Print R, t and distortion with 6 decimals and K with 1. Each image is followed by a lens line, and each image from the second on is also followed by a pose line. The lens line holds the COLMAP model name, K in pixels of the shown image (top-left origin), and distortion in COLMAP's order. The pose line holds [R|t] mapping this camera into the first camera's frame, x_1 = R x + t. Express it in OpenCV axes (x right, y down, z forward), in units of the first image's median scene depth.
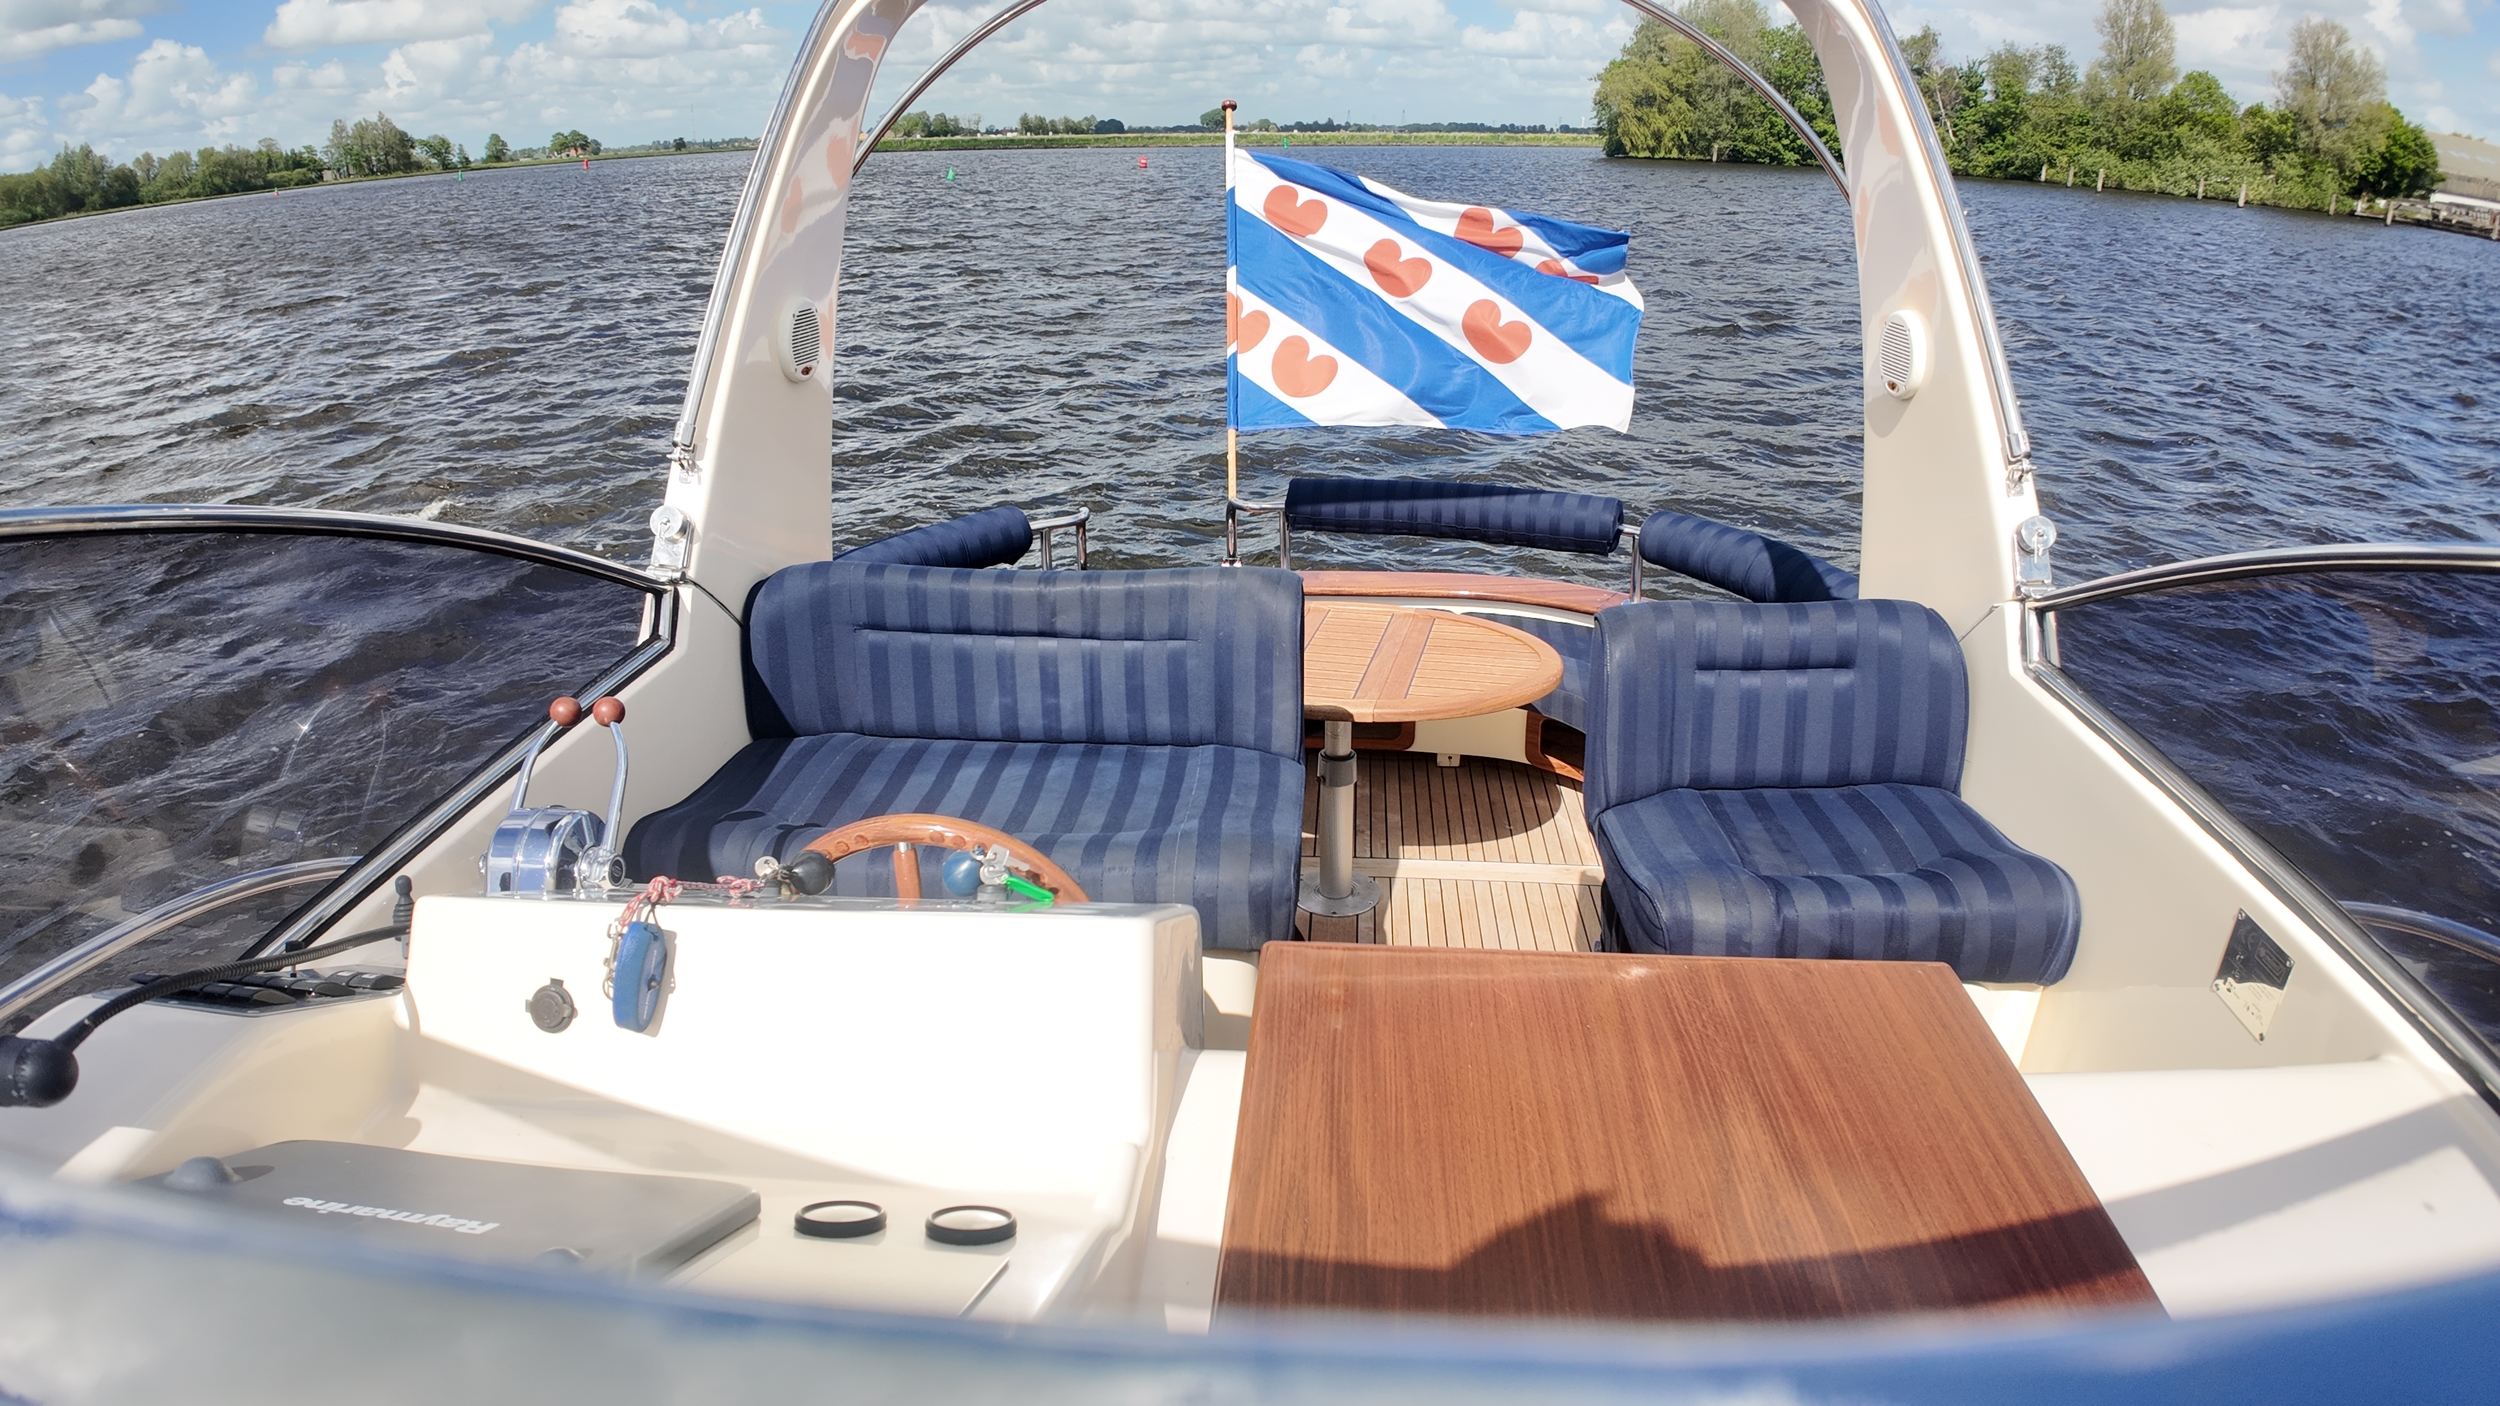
lens RADIAL K [[1337.9, 0, 1247.9], [0, 1337.9, 695.4], [0, 0, 1]] dist [-0.097806, -0.017858]
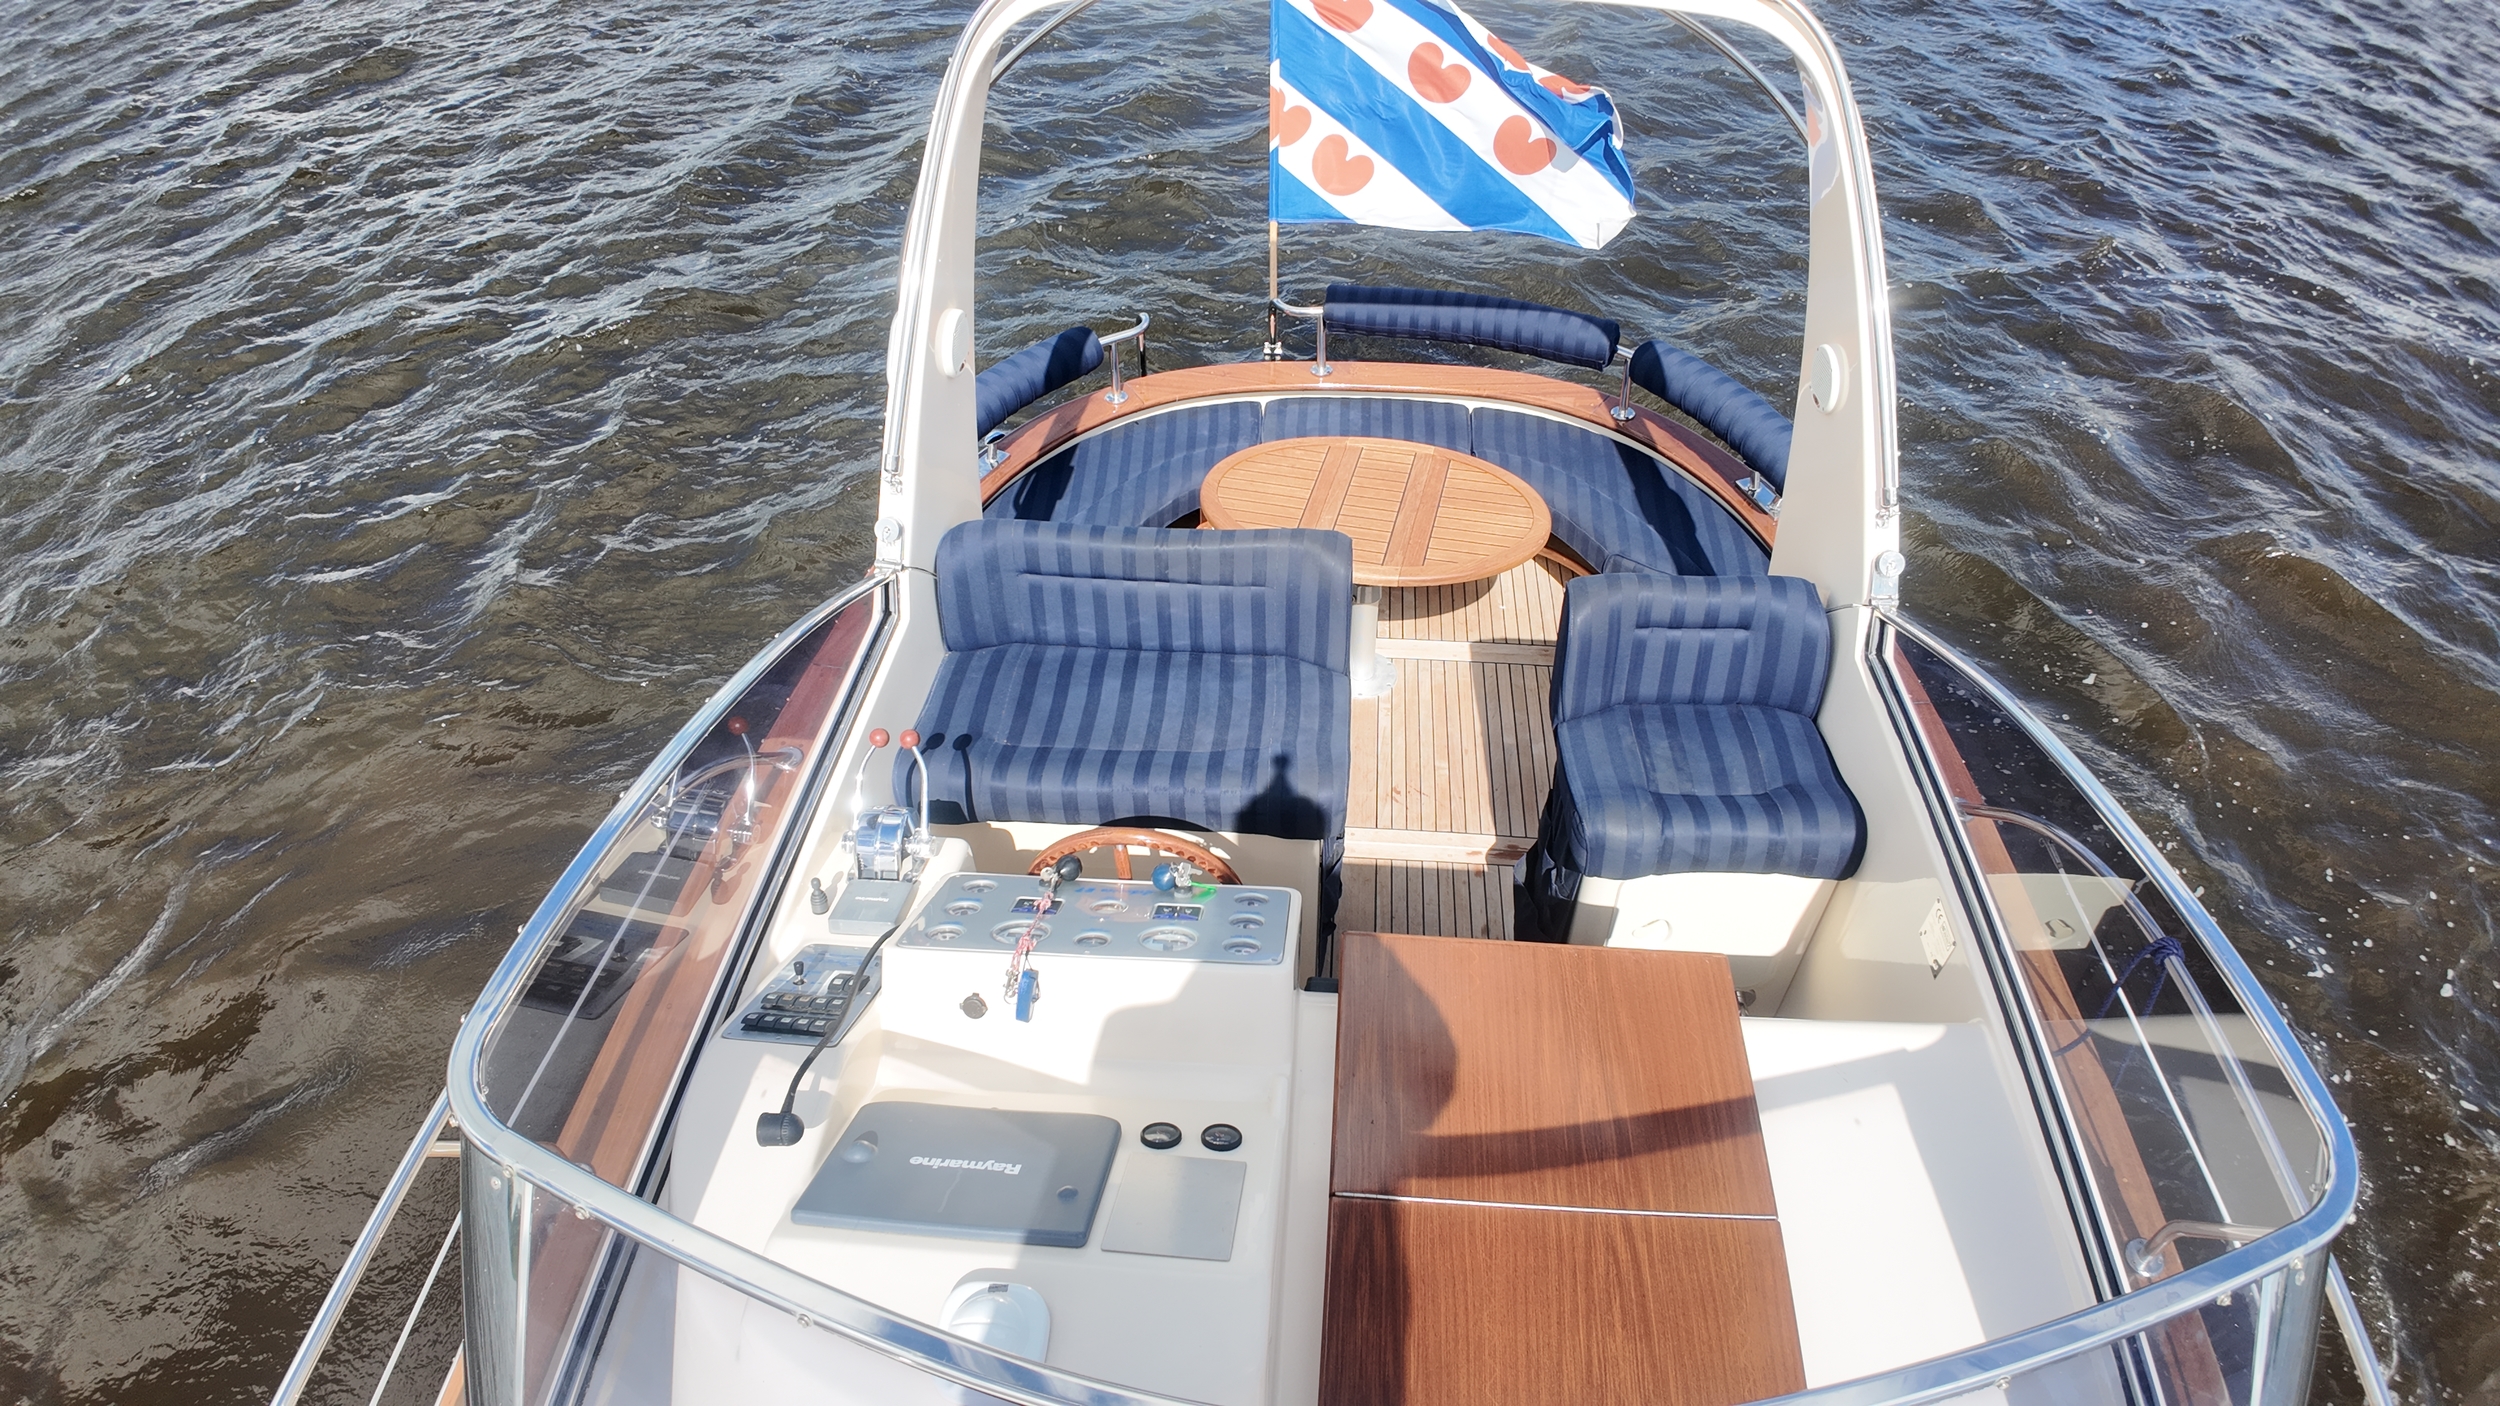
lens RADIAL K [[1337.9, 0, 1247.9], [0, 1337.9, 695.4], [0, 0, 1]] dist [-0.097806, -0.017858]
pose [[0.999981, 0.005655, -0.002266, -0.061238], [-0.004598, 0.944578, 0.328255, -0.389016], [0.003997, -0.328238, 0.944587, -0.325212]]
